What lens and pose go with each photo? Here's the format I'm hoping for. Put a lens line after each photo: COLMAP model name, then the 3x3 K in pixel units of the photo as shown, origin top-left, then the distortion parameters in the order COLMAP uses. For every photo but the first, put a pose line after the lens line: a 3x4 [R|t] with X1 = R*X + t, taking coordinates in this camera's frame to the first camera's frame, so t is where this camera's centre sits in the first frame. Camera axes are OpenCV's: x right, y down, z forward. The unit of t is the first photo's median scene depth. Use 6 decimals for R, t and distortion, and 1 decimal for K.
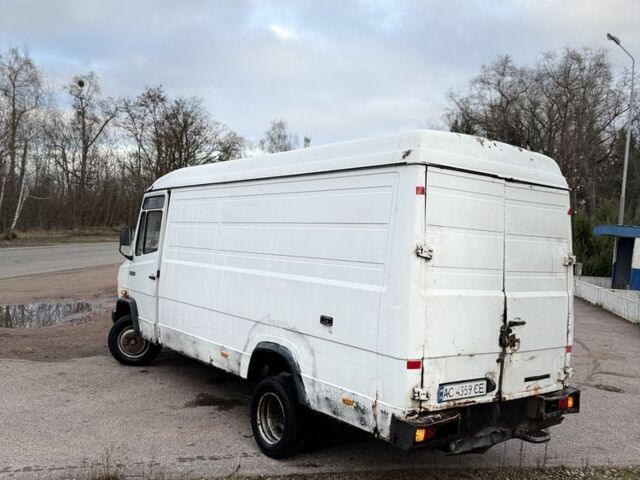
lens RADIAL K [[595.4, 0, 318.2], [0, 595.4, 236.0], [0, 0, 1]] dist [0.055551, 0.000000]
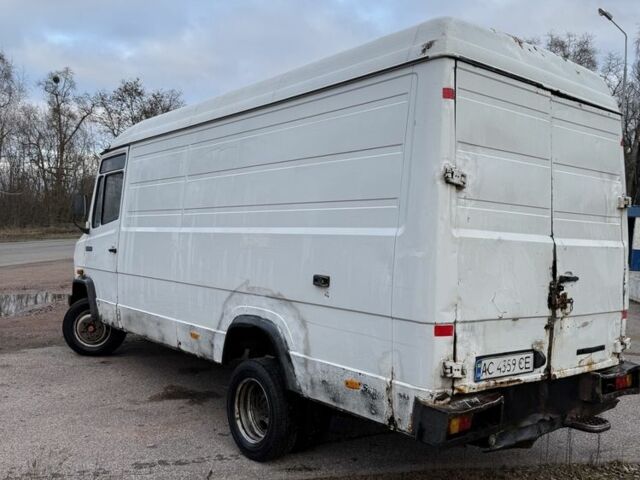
lens RADIAL K [[595.4, 0, 315.6], [0, 595.4, 240.0], [0, 0, 1]] dist [0.055551, 0.000000]
pose [[0.999567, -0.018656, 0.022737, -0.009158], [0.018408, 0.999769, 0.011103, 0.073704], [-0.022939, -0.010679, 0.999680, 0.214281]]
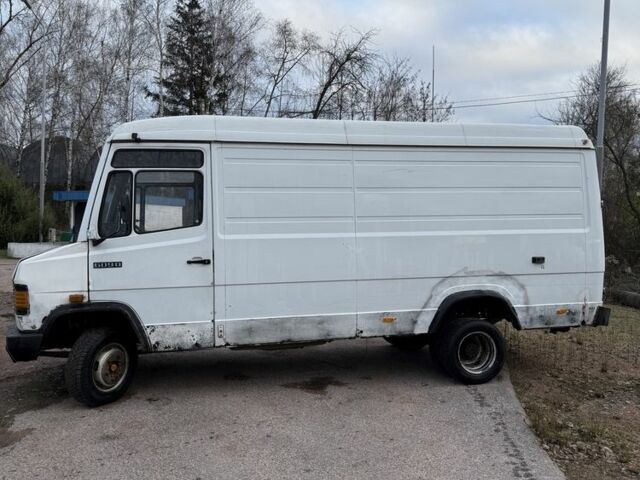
lens RADIAL K [[526.3, 0, 328.1], [0, 526.3, 253.3], [0, 0, 1]] dist [0.010168, -0.019837]
pose [[0.431496, -0.084593, 0.898140, -1.148658], [0.027985, 0.996370, 0.080400, 0.016510], [-0.901680, -0.009557, 0.432297, 0.833238]]
